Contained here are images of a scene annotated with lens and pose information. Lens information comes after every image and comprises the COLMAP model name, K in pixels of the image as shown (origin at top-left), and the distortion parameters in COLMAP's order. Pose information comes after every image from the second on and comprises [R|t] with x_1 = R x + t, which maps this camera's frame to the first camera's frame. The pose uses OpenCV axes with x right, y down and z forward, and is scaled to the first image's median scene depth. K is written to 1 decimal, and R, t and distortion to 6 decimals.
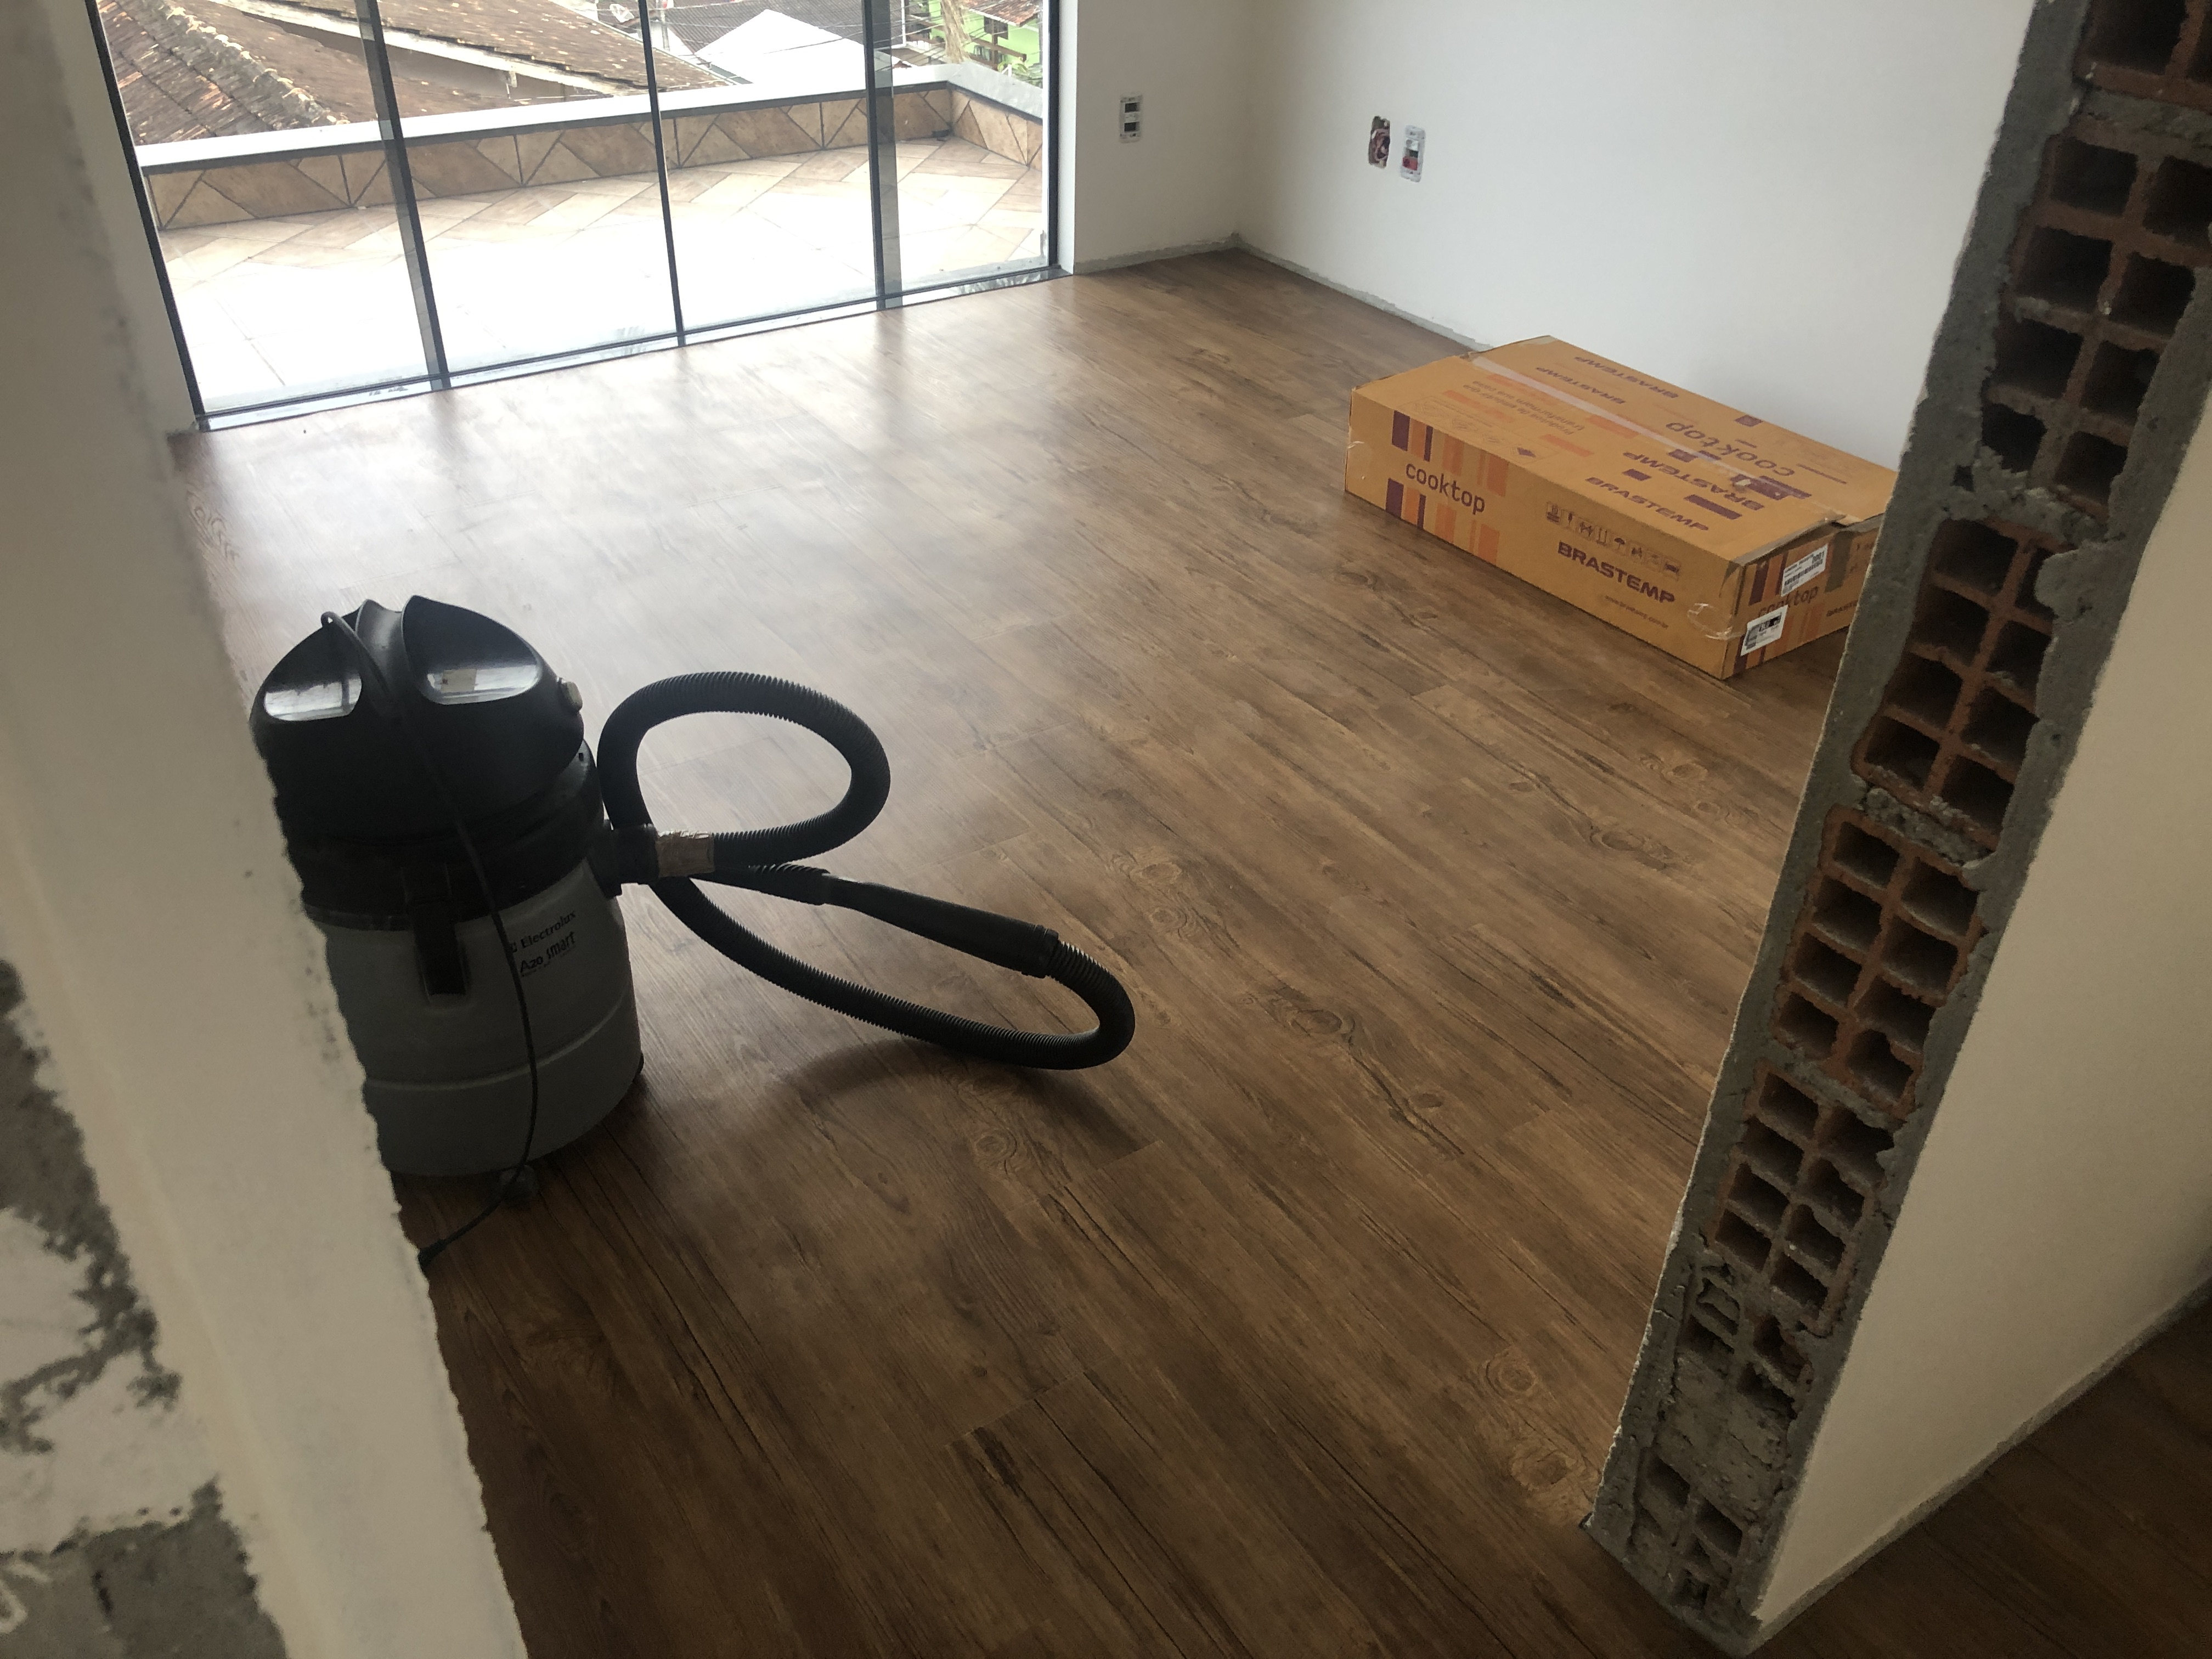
lens RADIAL K [[1812.4, 0, 1098.9], [0, 1812.4, 830.4], [0, 0, 1]] dist [0.053677, -0.004616]
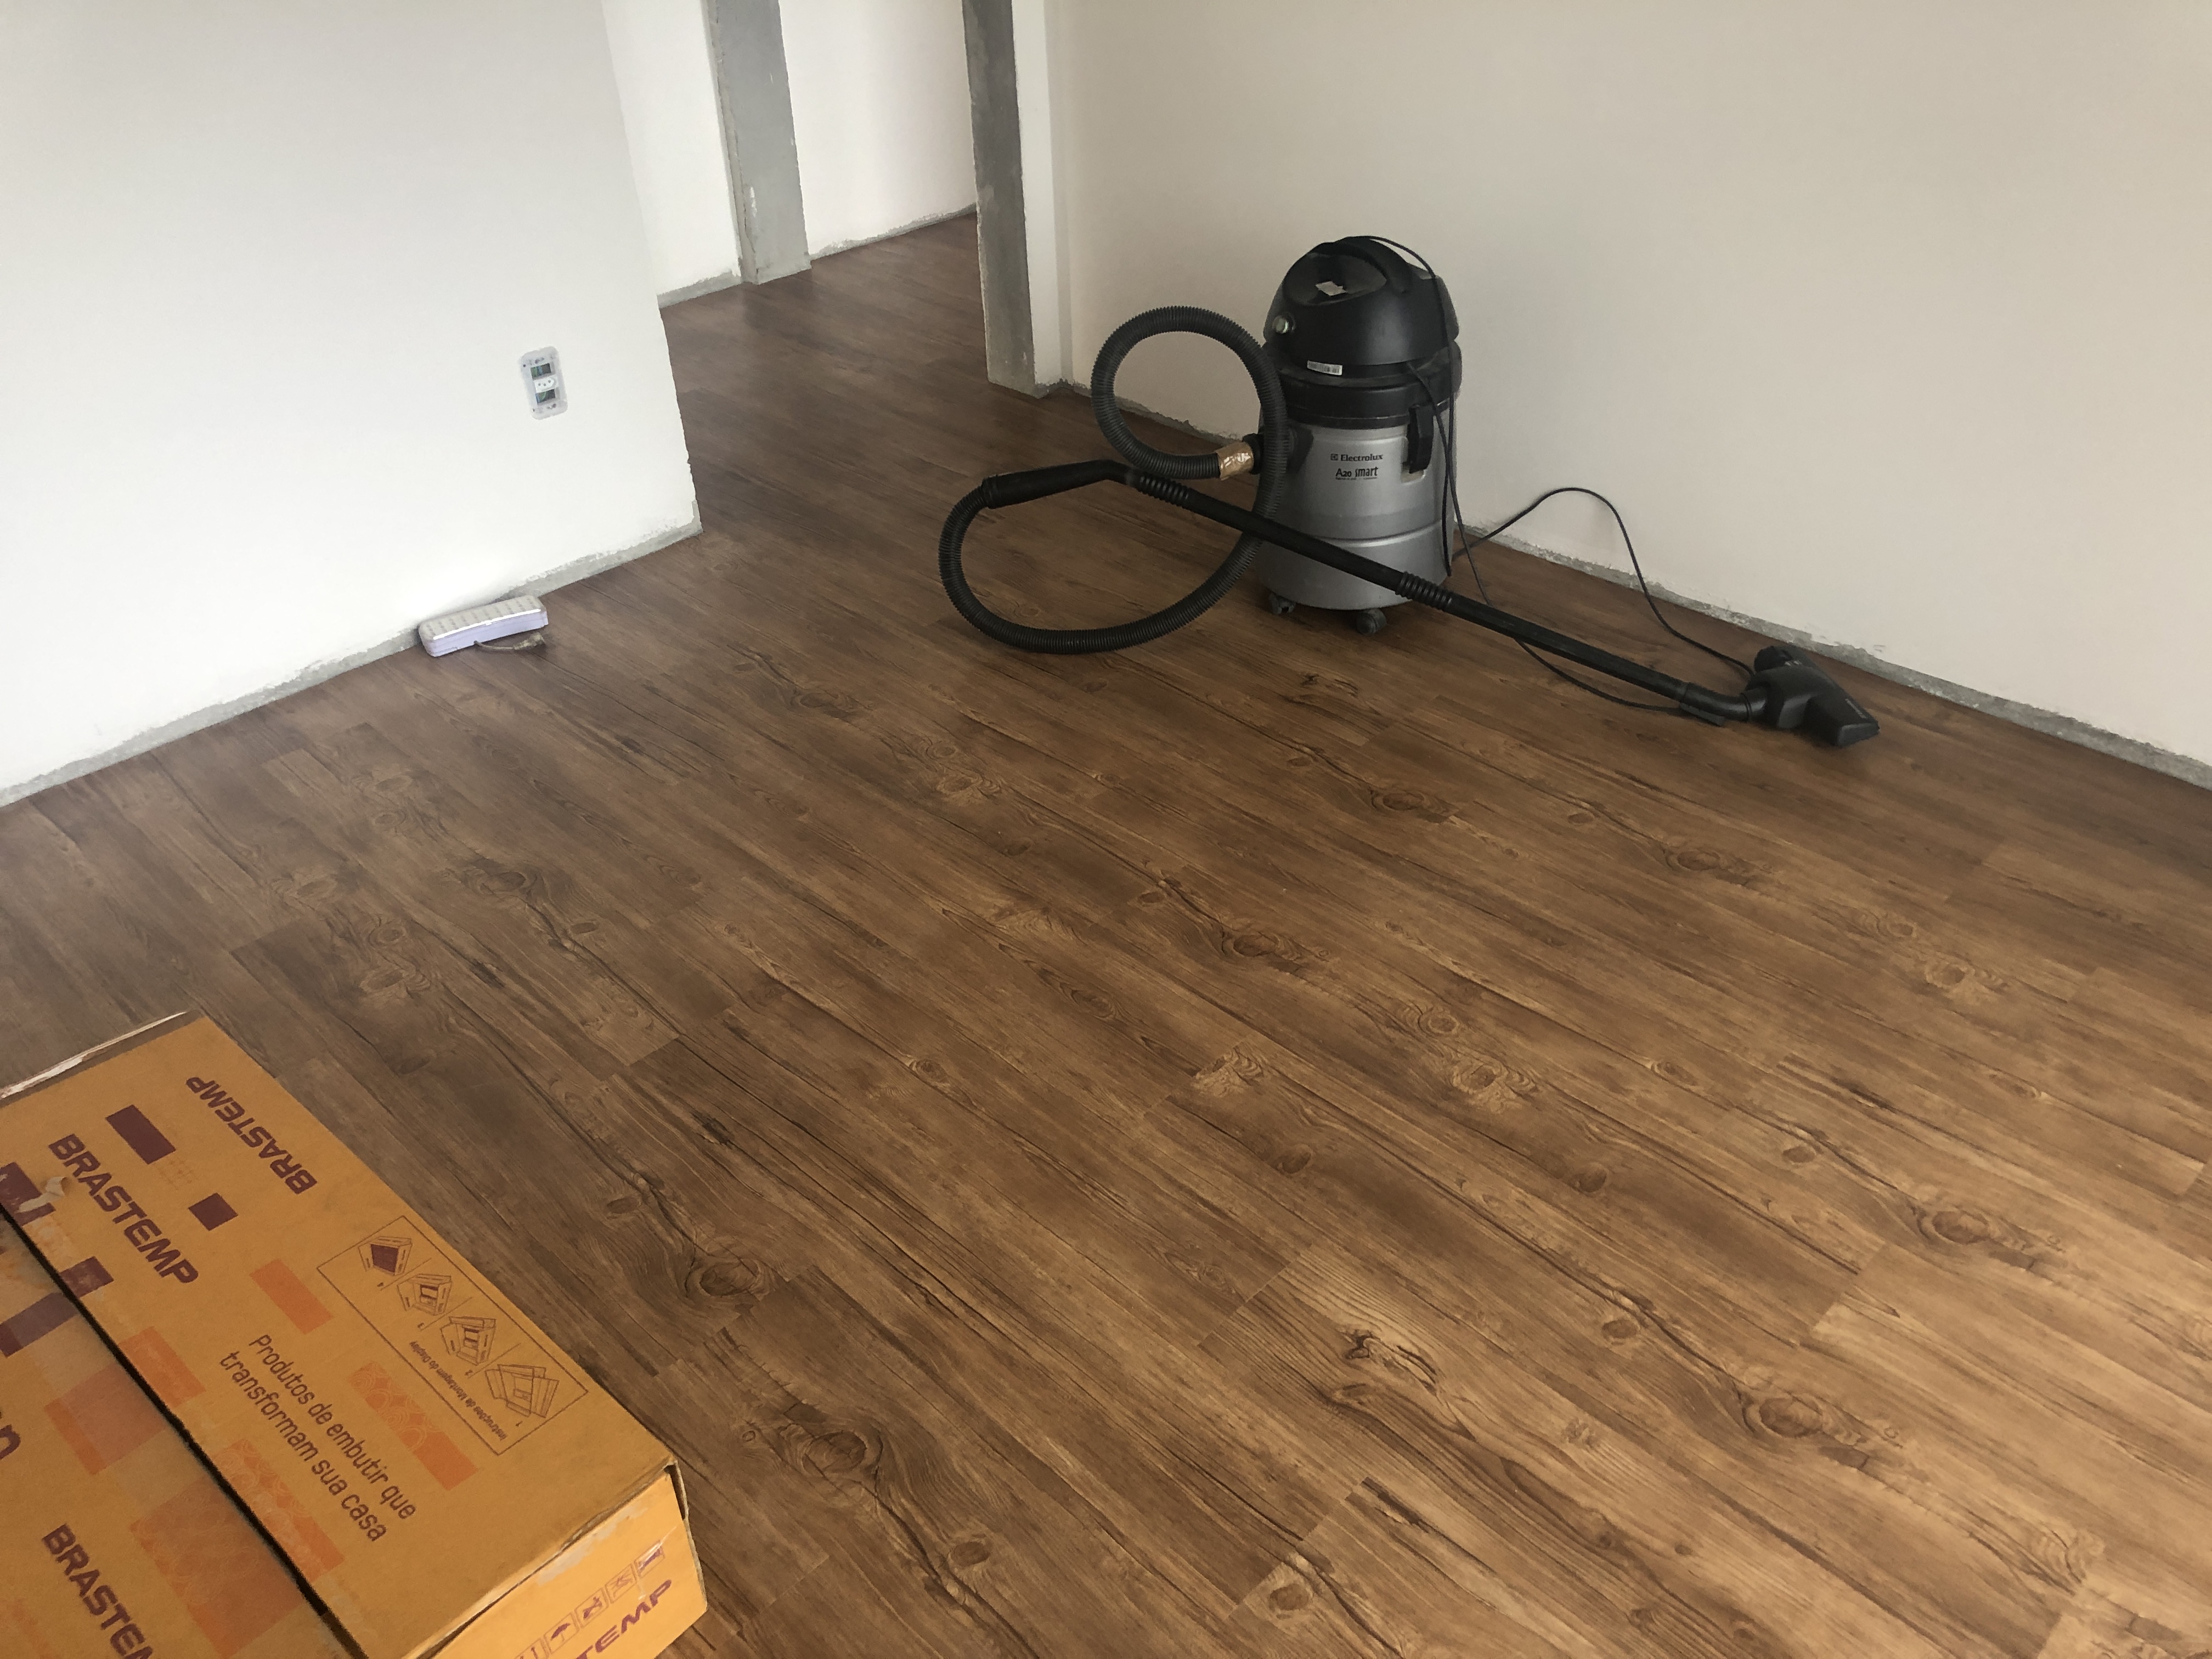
lens RADIAL K [[1812.4, 0, 1104.7], [0, 1812.4, 831.6], [0, 0, 1]] dist [0.053677, -0.004616]
pose [[-0.980139, 0.126018, -0.153123, 0.103240], [-0.098537, 0.360598, 0.927502, -0.880561], [0.172098, 0.924169, -0.341019, 1.248272]]
